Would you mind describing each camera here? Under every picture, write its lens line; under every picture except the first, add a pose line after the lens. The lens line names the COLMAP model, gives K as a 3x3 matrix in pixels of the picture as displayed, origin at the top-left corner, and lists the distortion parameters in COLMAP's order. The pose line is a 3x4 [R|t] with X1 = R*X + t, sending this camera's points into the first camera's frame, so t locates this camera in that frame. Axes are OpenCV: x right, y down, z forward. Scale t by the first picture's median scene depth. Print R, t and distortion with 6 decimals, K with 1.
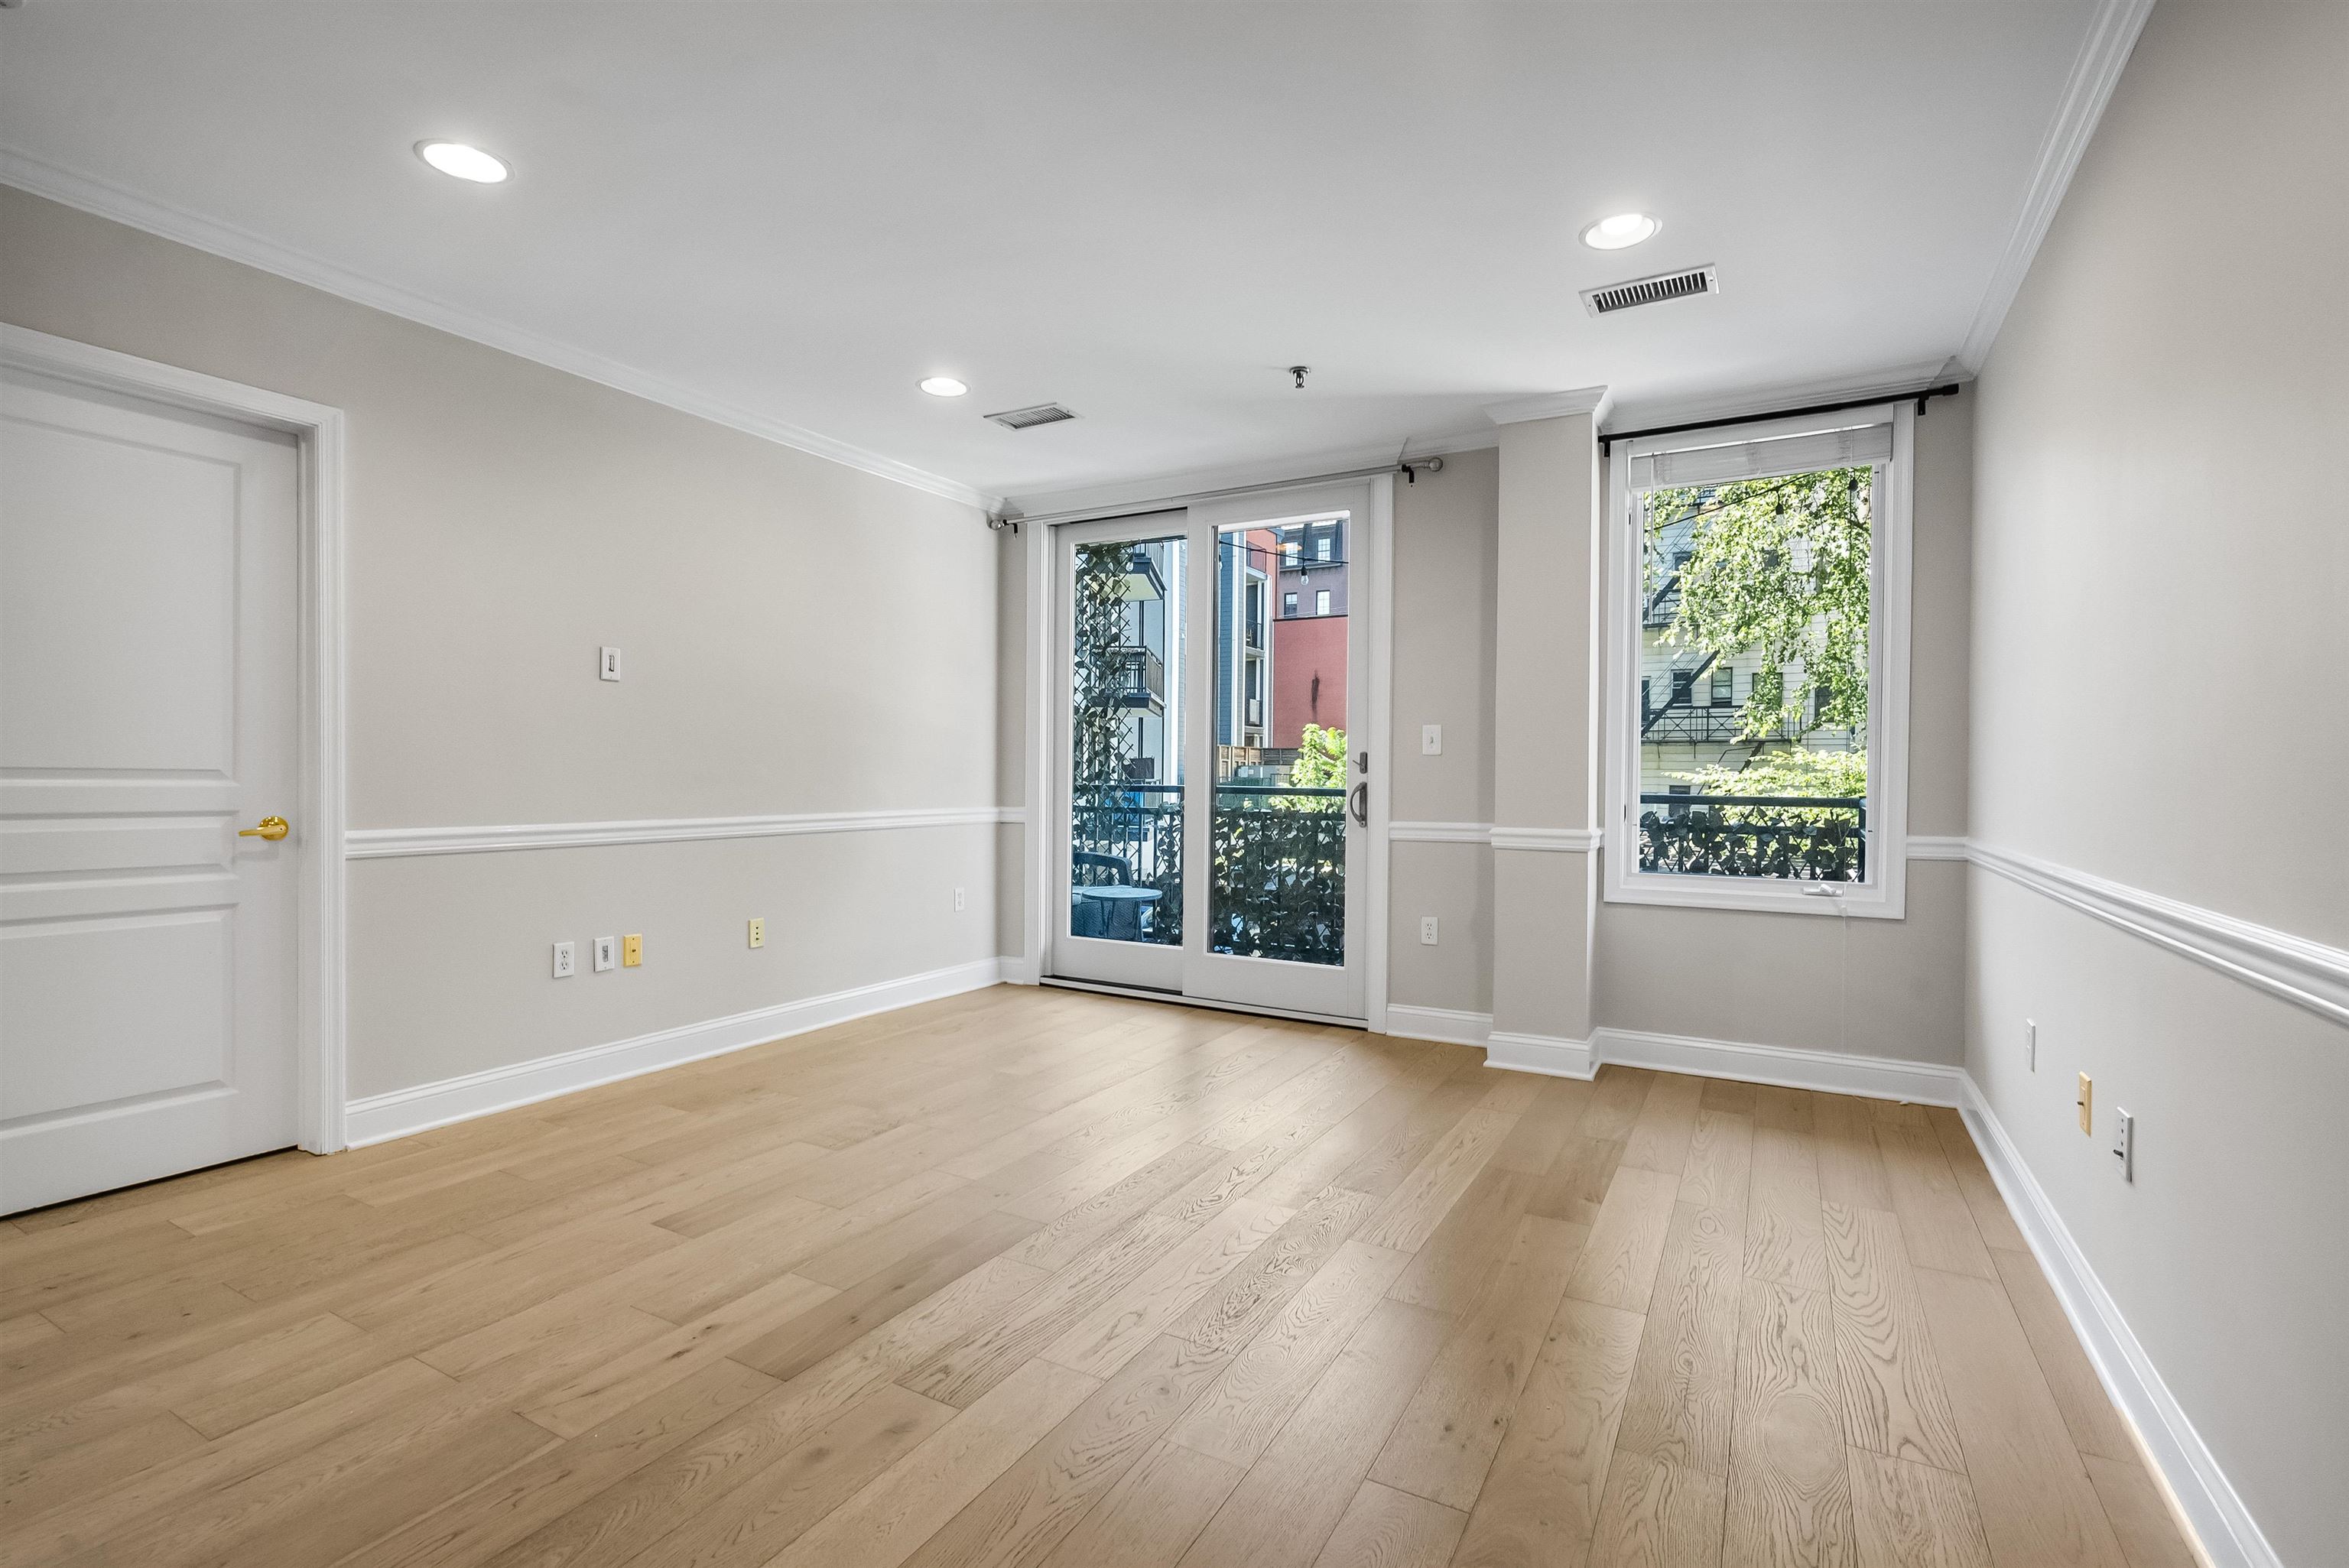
lens RADIAL K [[1060.2, 0, 1174.5], [0, 1060.2, 784.0], [0, 0, 1]] dist [0.000303, 0.000557]
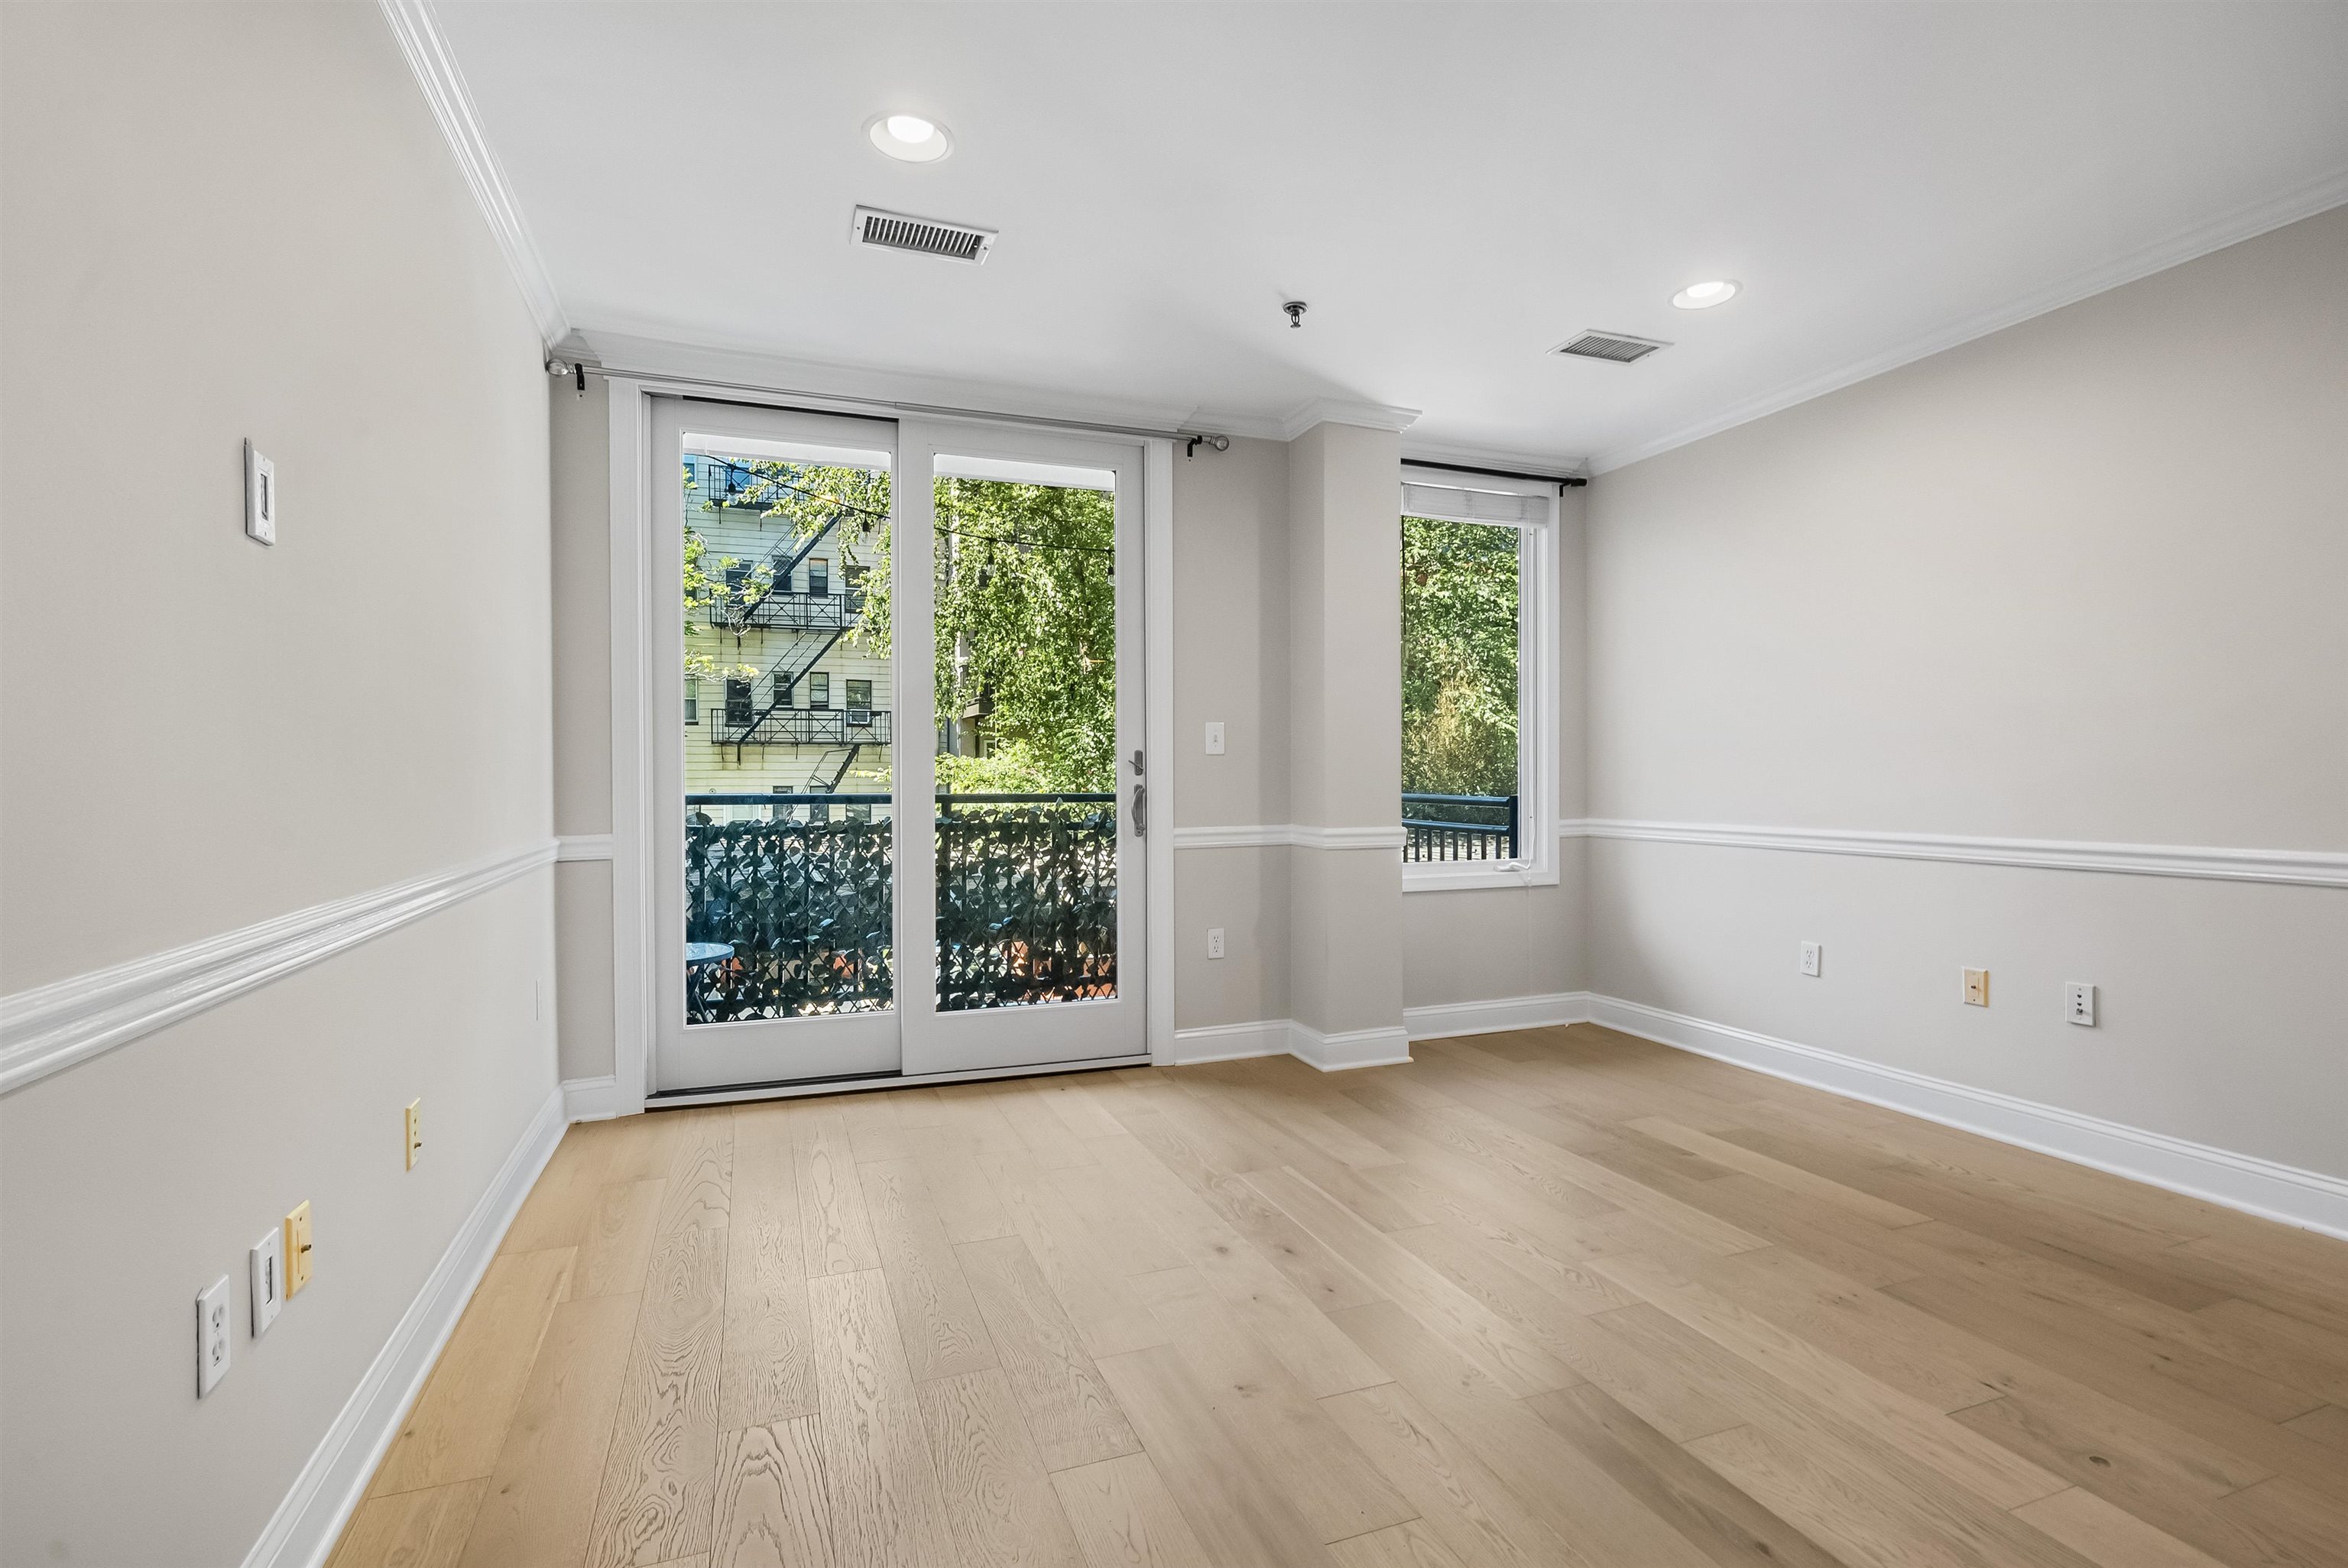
lens RADIAL K [[1067.9, 0, 1174.0], [0, 1067.9, 784.0], [0, 0, 1]] dist [-0.003258, 0.000124]
pose [[0.648316, -0.014862, 0.761226, -0.478340], [0.015483, 0.999860, 0.006334, -0.007820], [-0.761214, 0.007680, 0.648456, 0.403598]]
